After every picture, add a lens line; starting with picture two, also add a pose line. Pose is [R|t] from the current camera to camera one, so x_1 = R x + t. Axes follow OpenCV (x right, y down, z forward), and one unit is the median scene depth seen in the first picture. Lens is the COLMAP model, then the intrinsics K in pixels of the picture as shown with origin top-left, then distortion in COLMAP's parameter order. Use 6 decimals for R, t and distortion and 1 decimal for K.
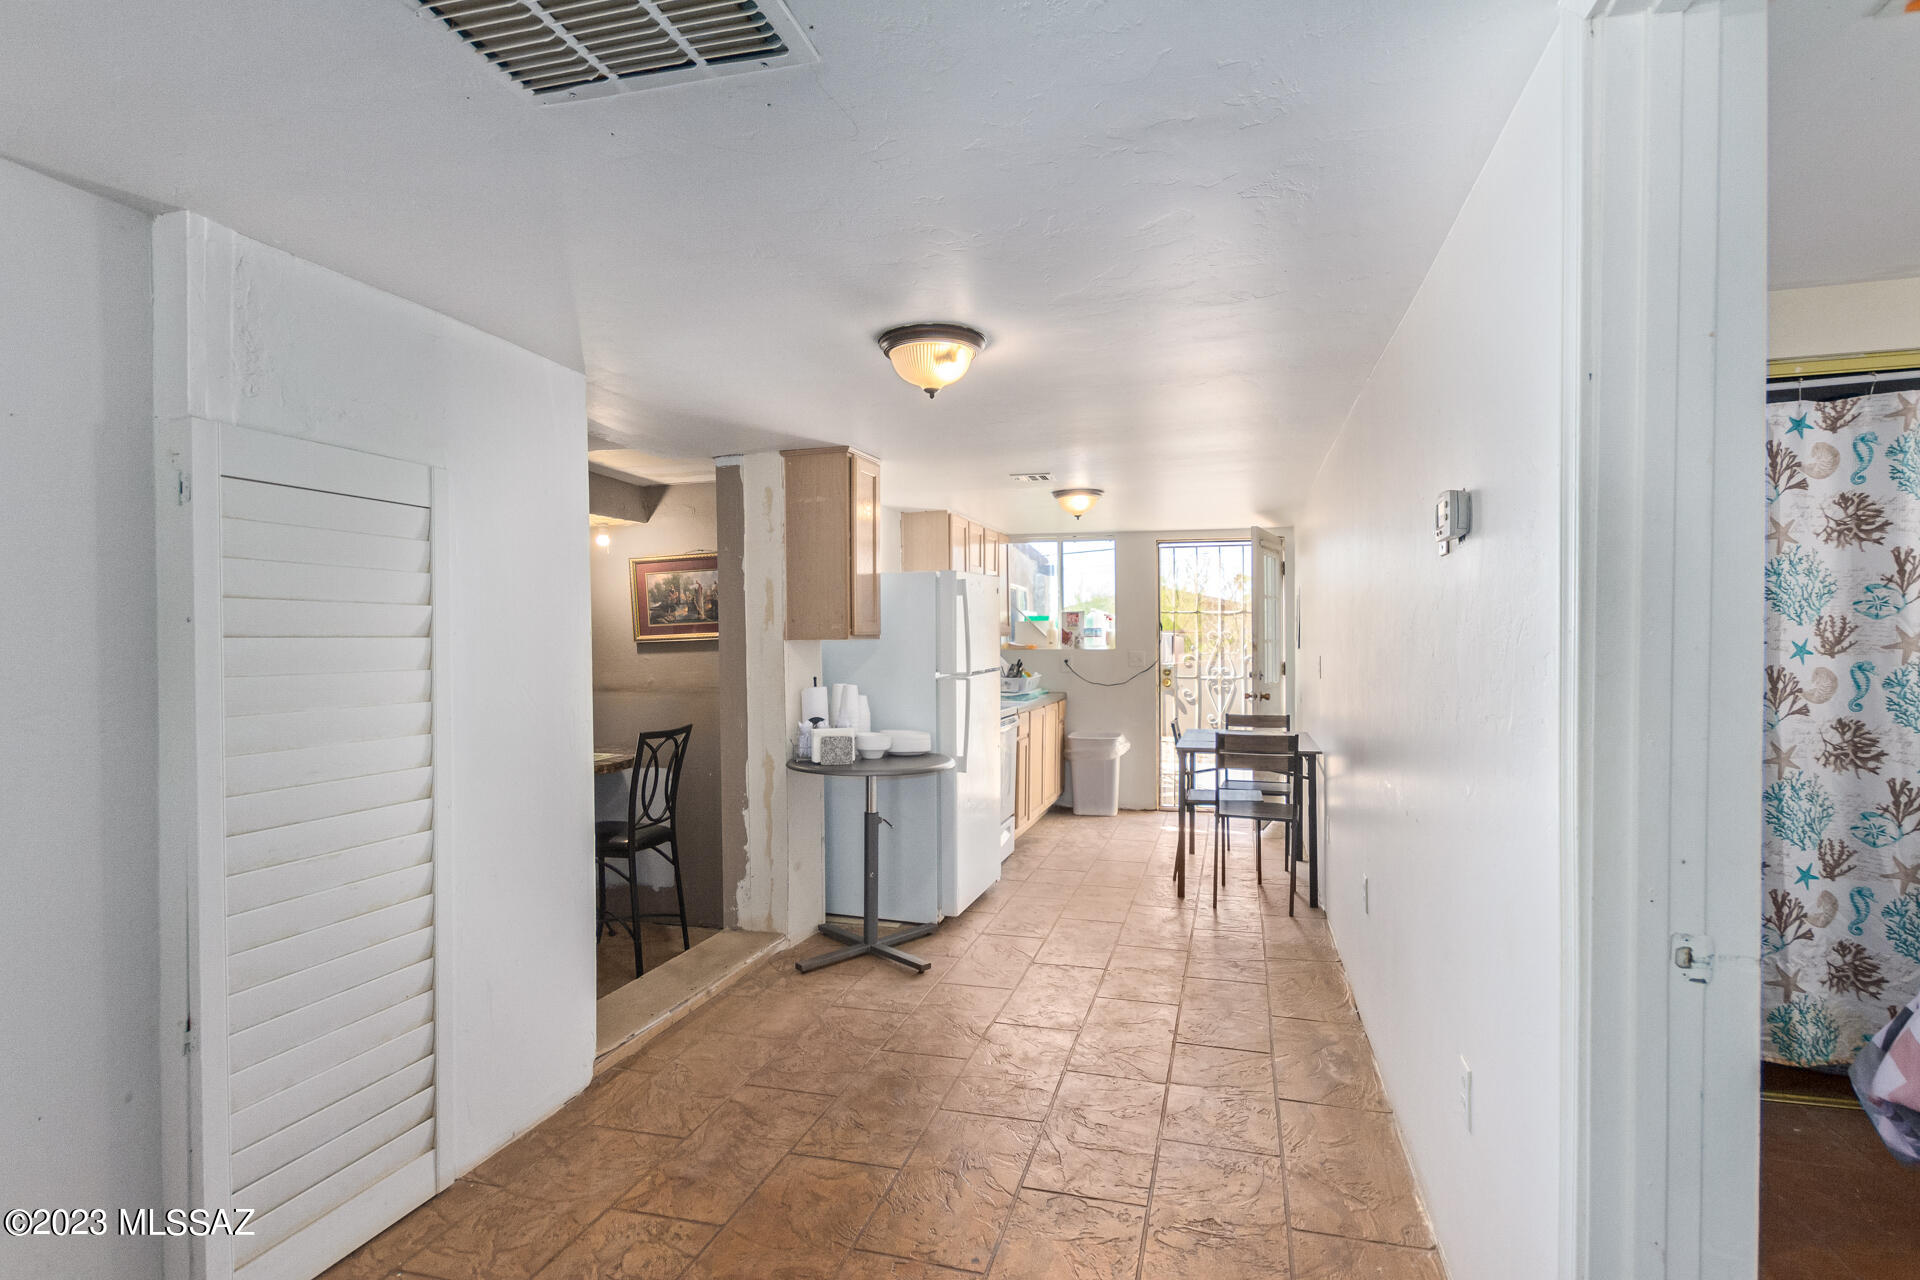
lens RADIAL K [[932.8, 0, 963.8], [0, 932.8, 641.7], [0, 0, 1]] dist [0.004156, 0.000005]
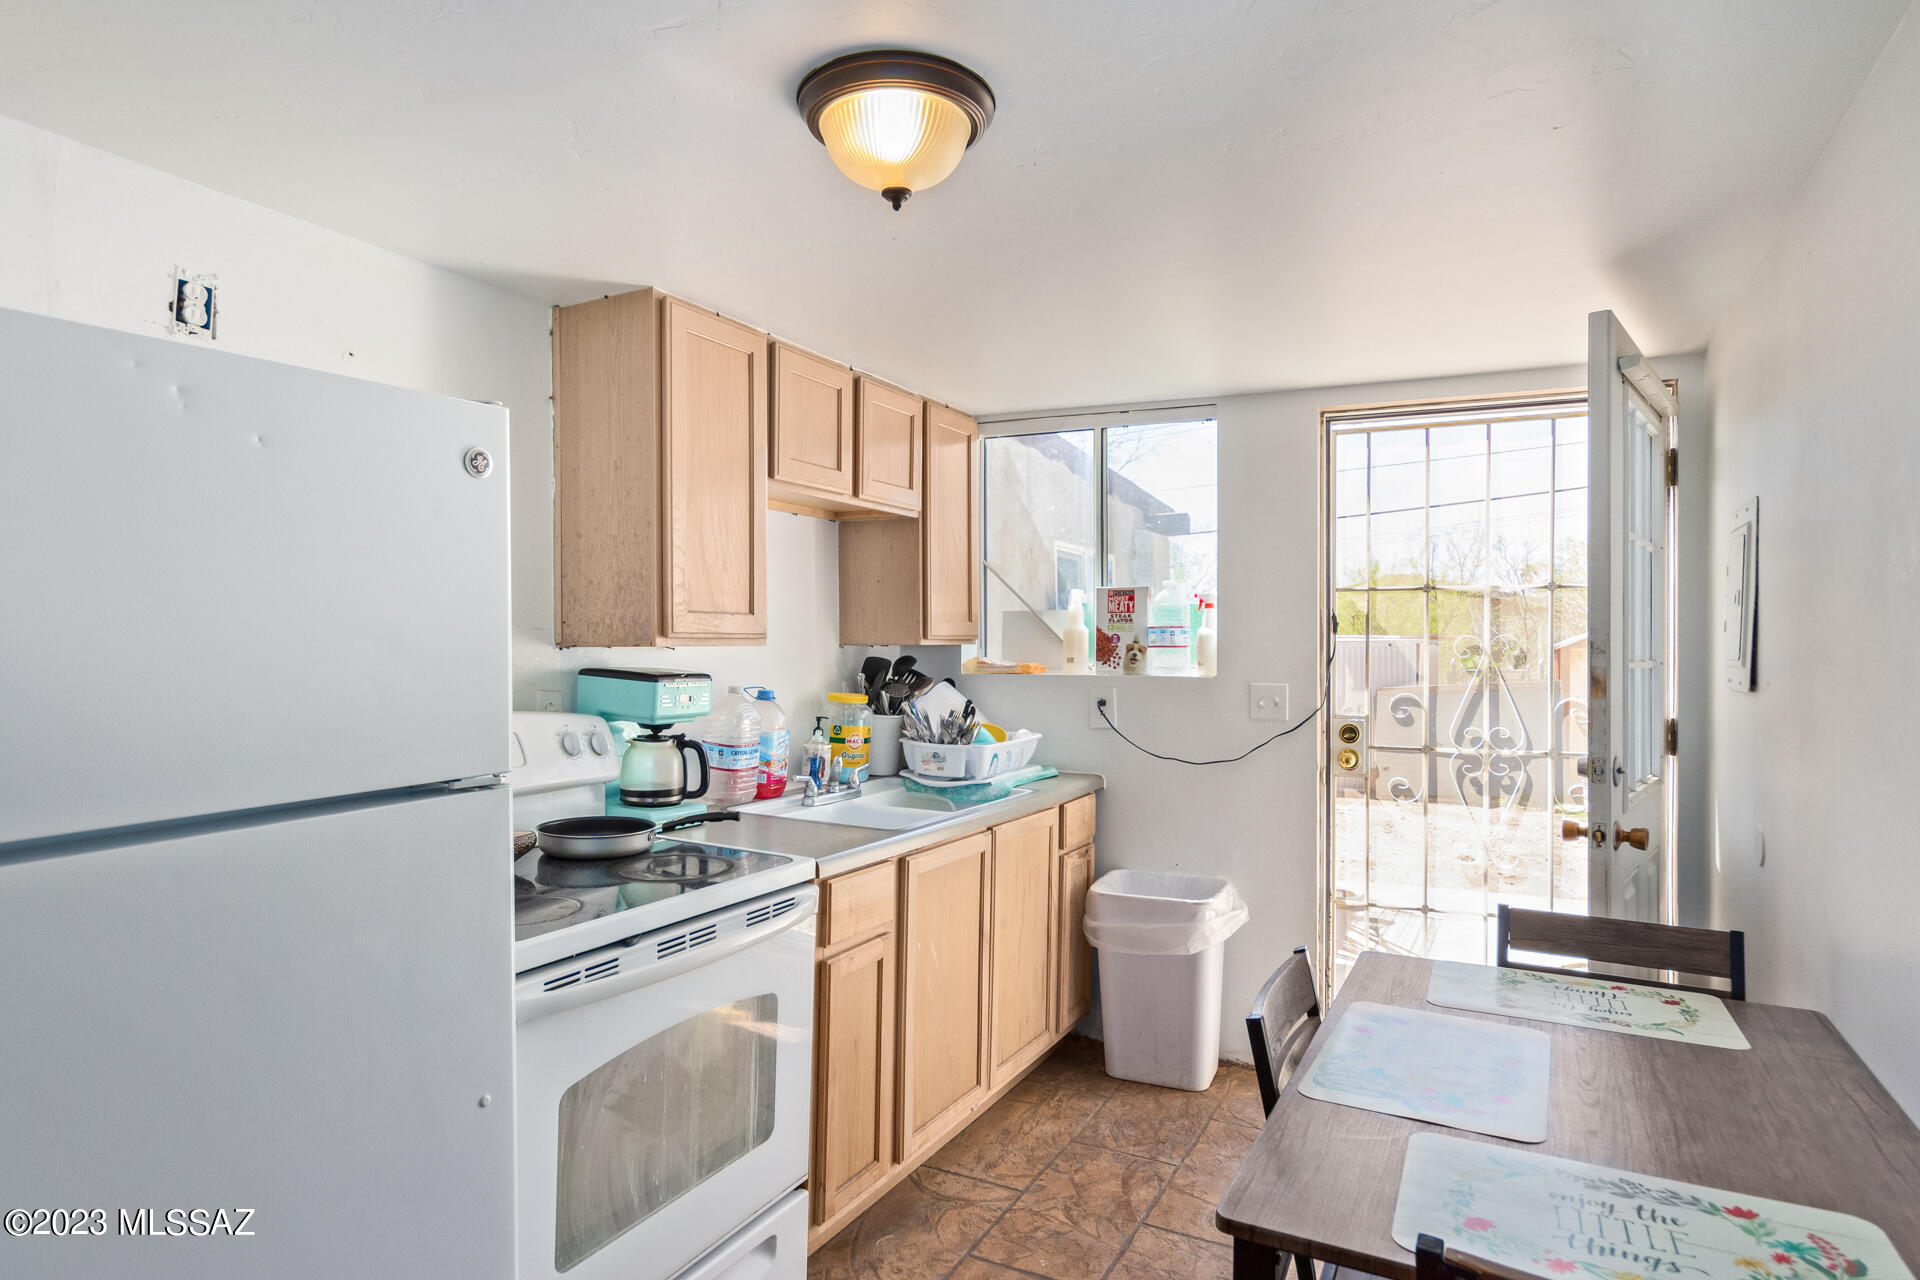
lens RADIAL K [[1062.9, 0, 953.8], [0, 1062.9, 642.5], [0, 0, 1]] dist [0.001329, 0.000496]
pose [[0.978534, 0.007150, -0.205960, 0.143939], [-0.007075, 0.999974, 0.001098, -0.007088], [0.205963, 0.000382, 0.978560, 0.505780]]
